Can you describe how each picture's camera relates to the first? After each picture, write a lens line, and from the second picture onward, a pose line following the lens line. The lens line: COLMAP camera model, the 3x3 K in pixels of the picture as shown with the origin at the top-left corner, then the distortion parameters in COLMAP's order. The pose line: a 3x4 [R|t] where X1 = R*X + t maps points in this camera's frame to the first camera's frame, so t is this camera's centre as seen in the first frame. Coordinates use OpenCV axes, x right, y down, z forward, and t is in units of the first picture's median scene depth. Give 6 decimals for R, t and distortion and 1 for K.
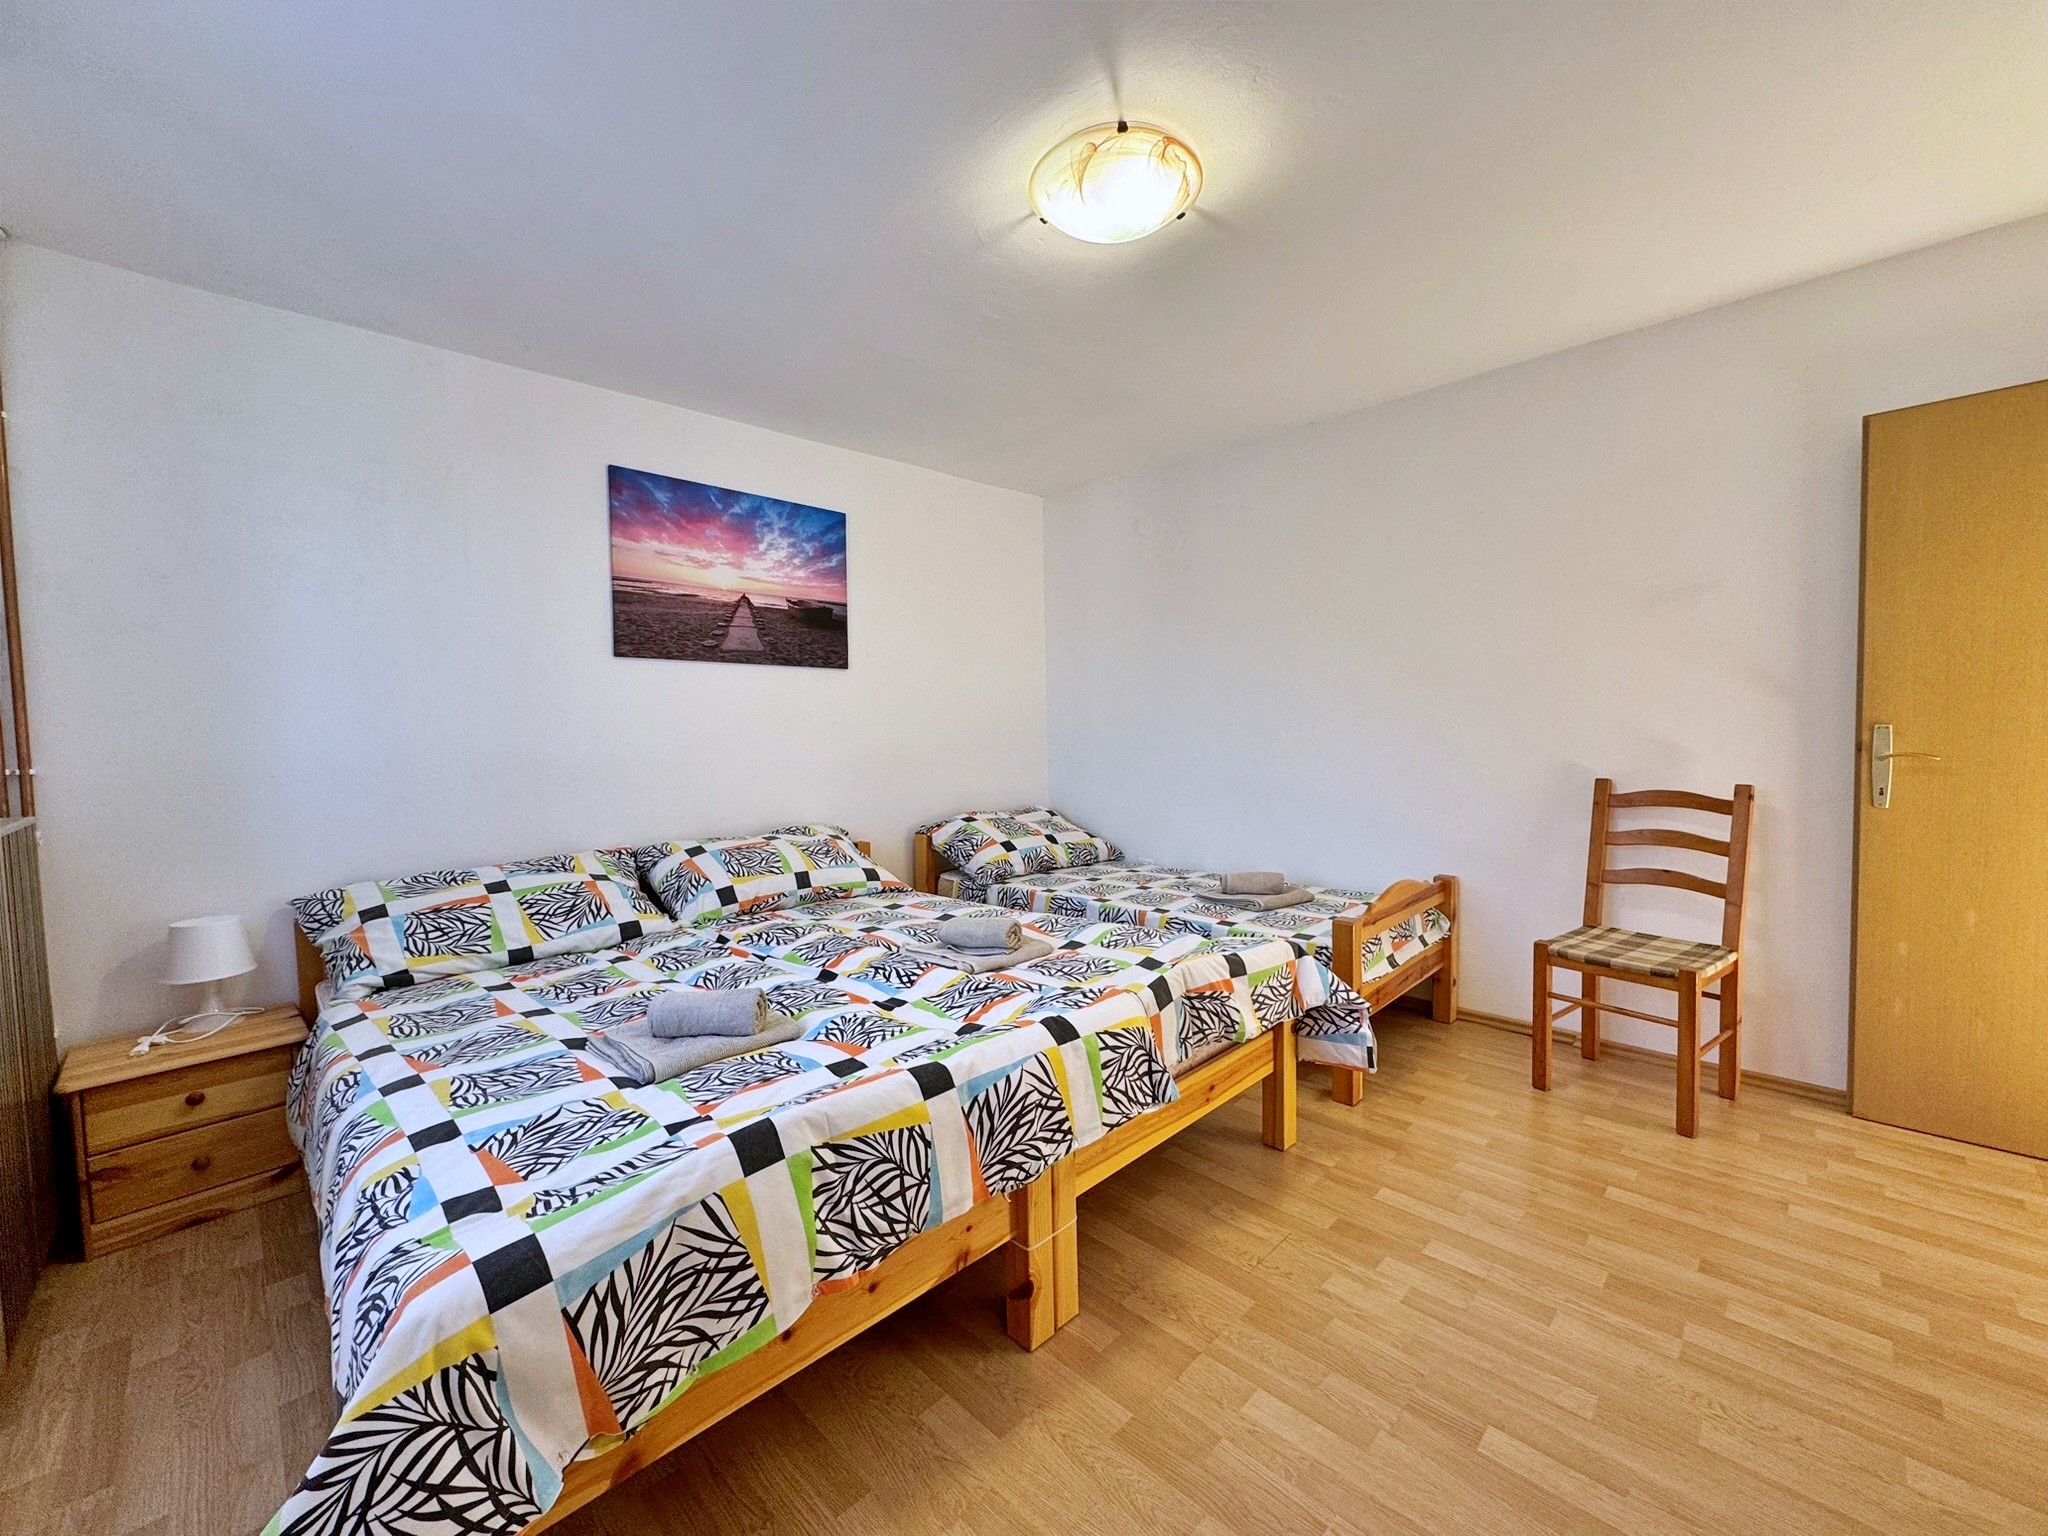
lens RADIAL K [[814.7, 0, 1019.8], [0, 814.7, 770.6], [0, 0, 1]] dist [0.000033, 0.000047]
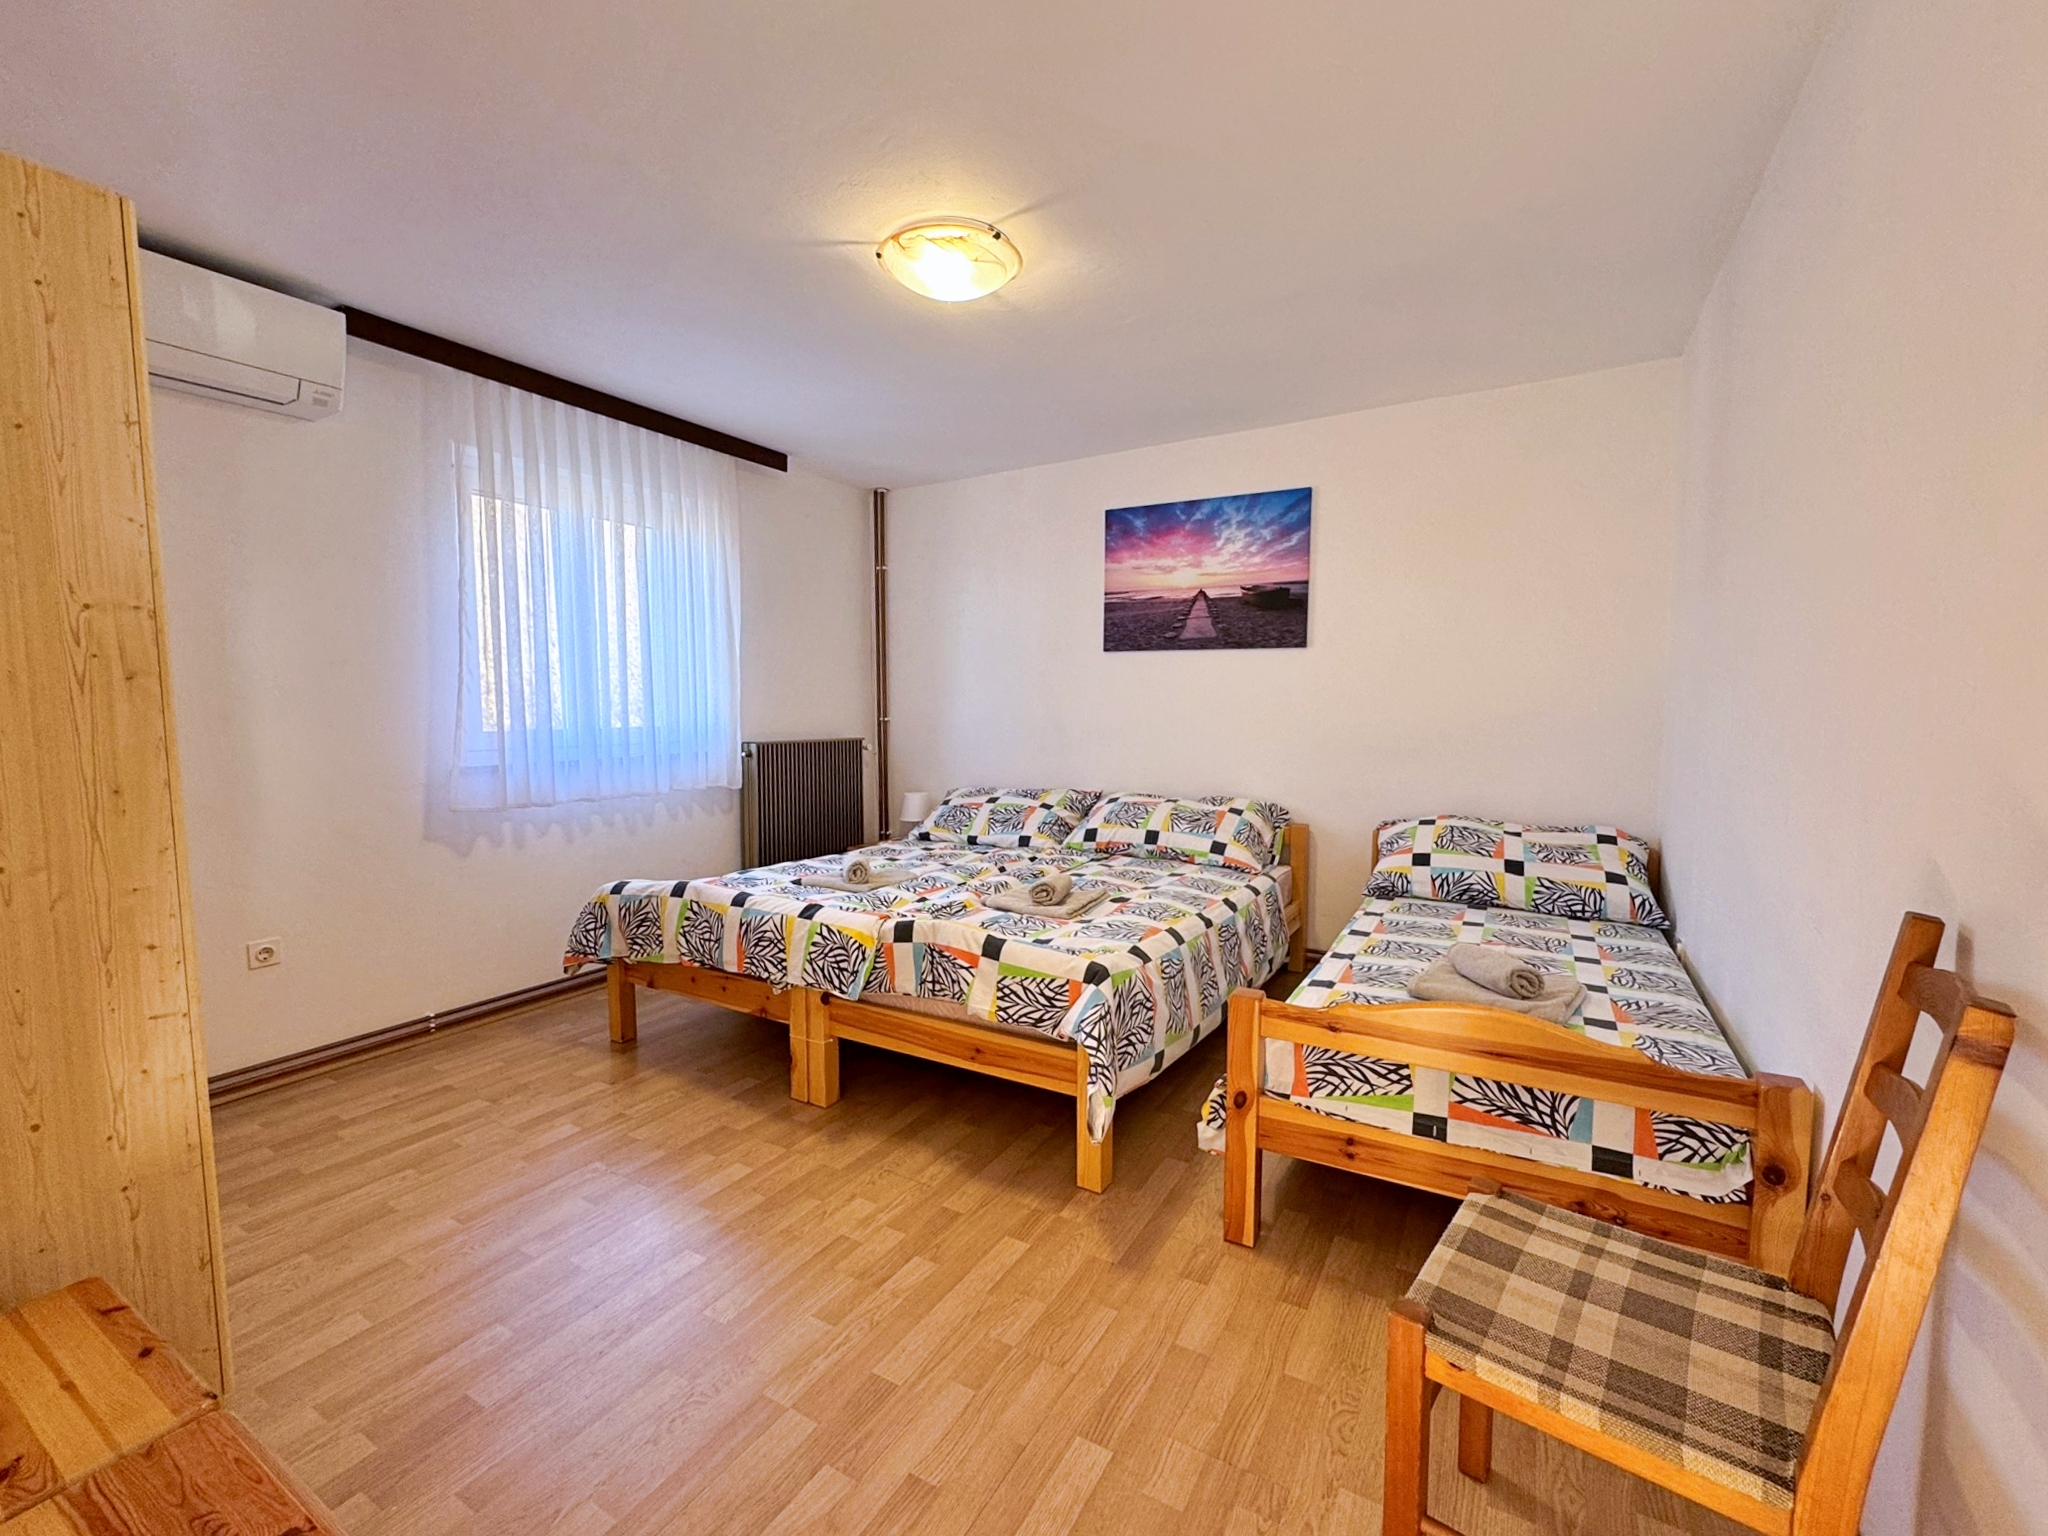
lens RADIAL K [[870.5, 0, 1017.3], [0, 870.5, 769.7], [0, 0, 1]] dist [-0.001816, -0.000157]
pose [[0.250999, 0.093654, -0.963446, 0.825491], [-0.056926, 0.995014, 0.081892, -0.050477], [0.966312, 0.034291, 0.255079, 0.460139]]
